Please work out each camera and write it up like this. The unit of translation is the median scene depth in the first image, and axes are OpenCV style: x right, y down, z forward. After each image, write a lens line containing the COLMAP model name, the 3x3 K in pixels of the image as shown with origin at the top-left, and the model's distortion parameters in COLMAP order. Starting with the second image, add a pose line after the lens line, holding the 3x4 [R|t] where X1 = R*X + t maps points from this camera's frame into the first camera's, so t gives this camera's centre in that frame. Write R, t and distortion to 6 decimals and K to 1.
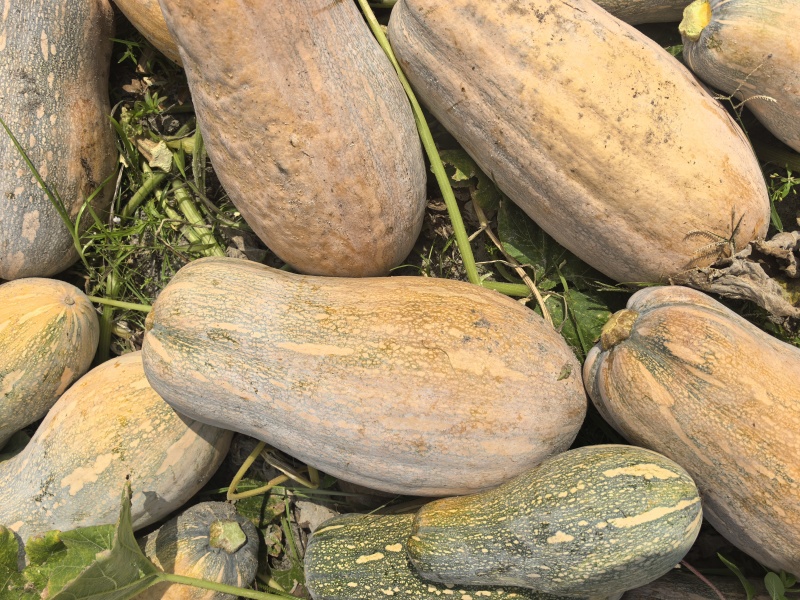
lens RADIAL K [[630.1, 0, 393.7], [0, 630.1, 299.3], [0, 0, 1]] dist [0.014560, -0.050594]
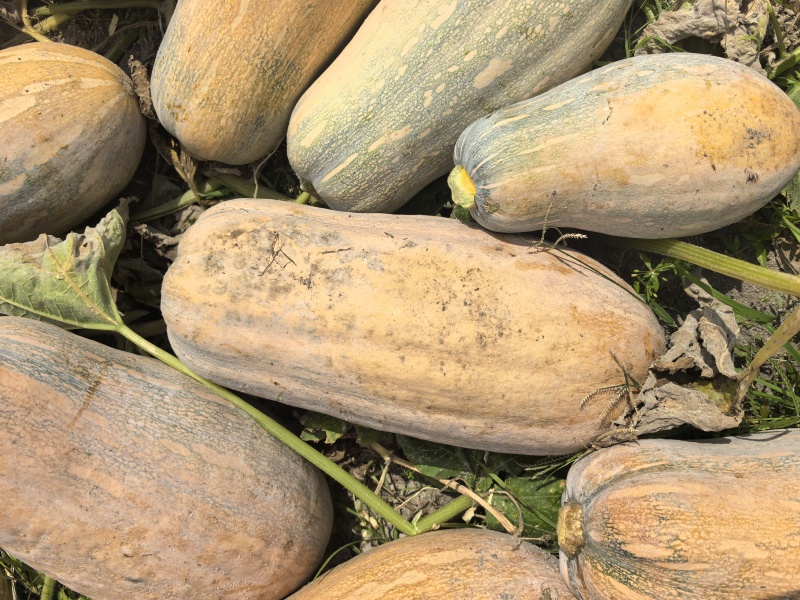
lens RADIAL K [[630.1, 0, 400.3], [0, 630.1, 295.0], [0, 0, 1]] dist [0.014560, -0.050594]
pose [[0.865486, -0.500087, 0.029111, 0.308693], [0.500687, 0.861778, -0.081549, -0.293289], [0.015694, 0.085155, 0.996244, 0.123328]]
